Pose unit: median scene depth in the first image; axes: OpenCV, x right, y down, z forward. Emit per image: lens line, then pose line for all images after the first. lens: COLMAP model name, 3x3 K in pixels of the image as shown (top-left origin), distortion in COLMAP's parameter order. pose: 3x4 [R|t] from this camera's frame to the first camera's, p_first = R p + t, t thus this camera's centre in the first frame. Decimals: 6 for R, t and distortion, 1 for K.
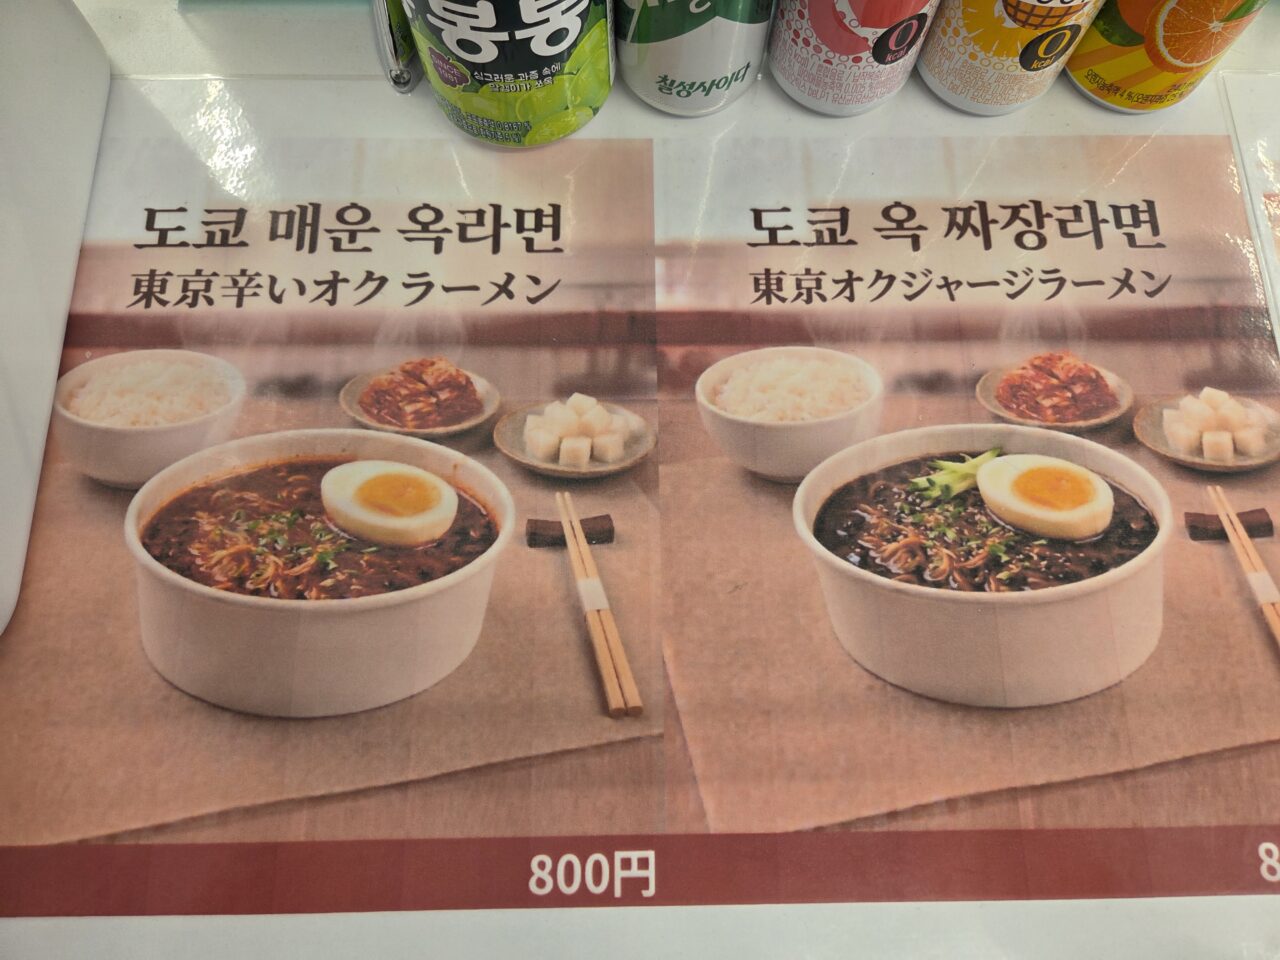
lens RADIAL K [[894.6, 0, 635.3], [0, 894.6, 492.8], [0, 0, 1]] dist [0.033218, -0.035272]
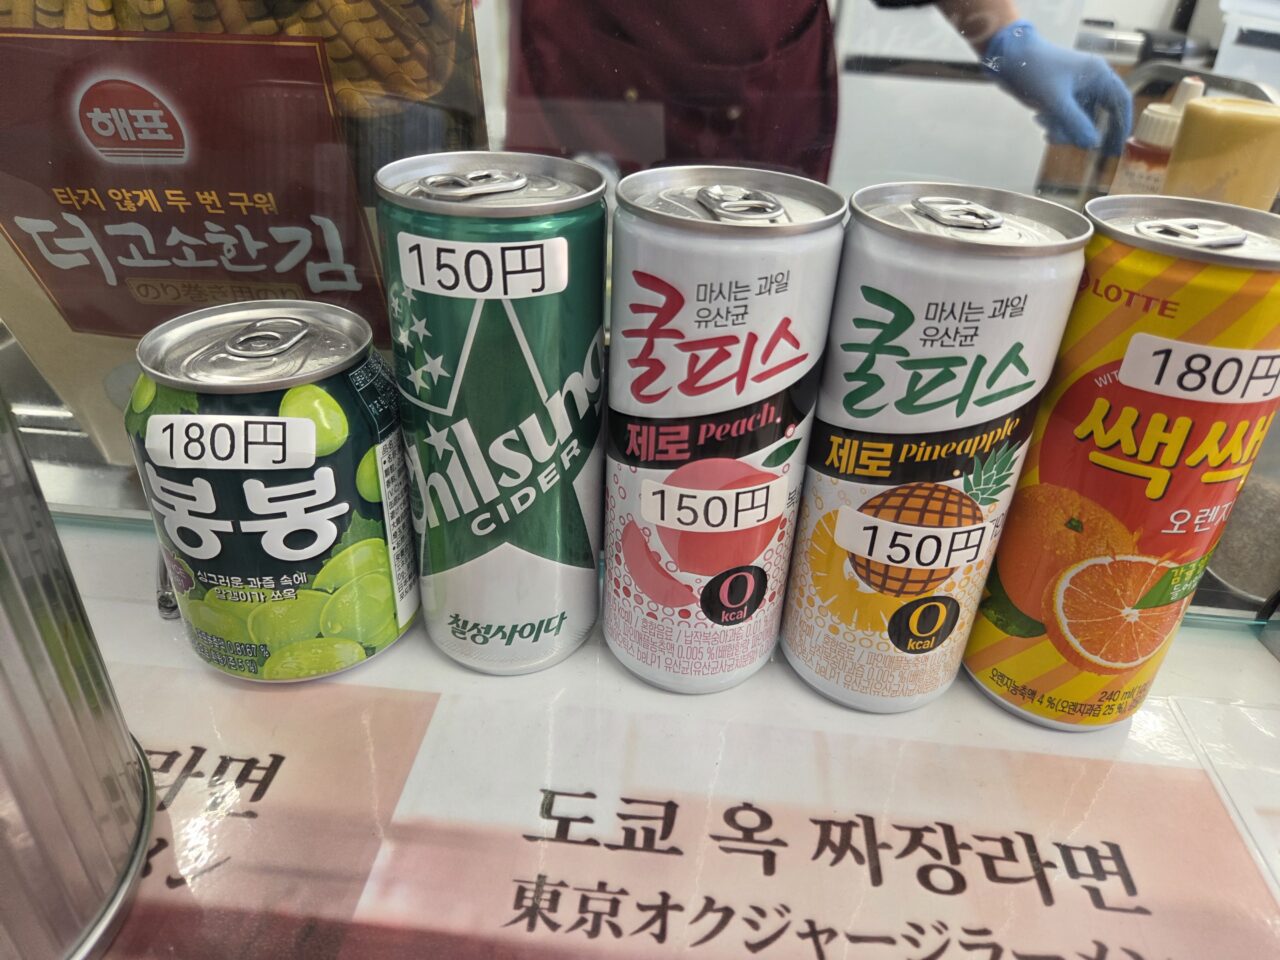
lens RADIAL K [[894.6, 0, 653.0], [0, 894.6, 488.3], [0, 0, 1]] dist [0.033218, -0.035272]
pose [[0.994263, 0.086994, -0.062242, 0.245798], [-0.106157, 0.730974, -0.674097, -0.020249], [-0.013145, 0.676837, 0.736015, 0.319736]]
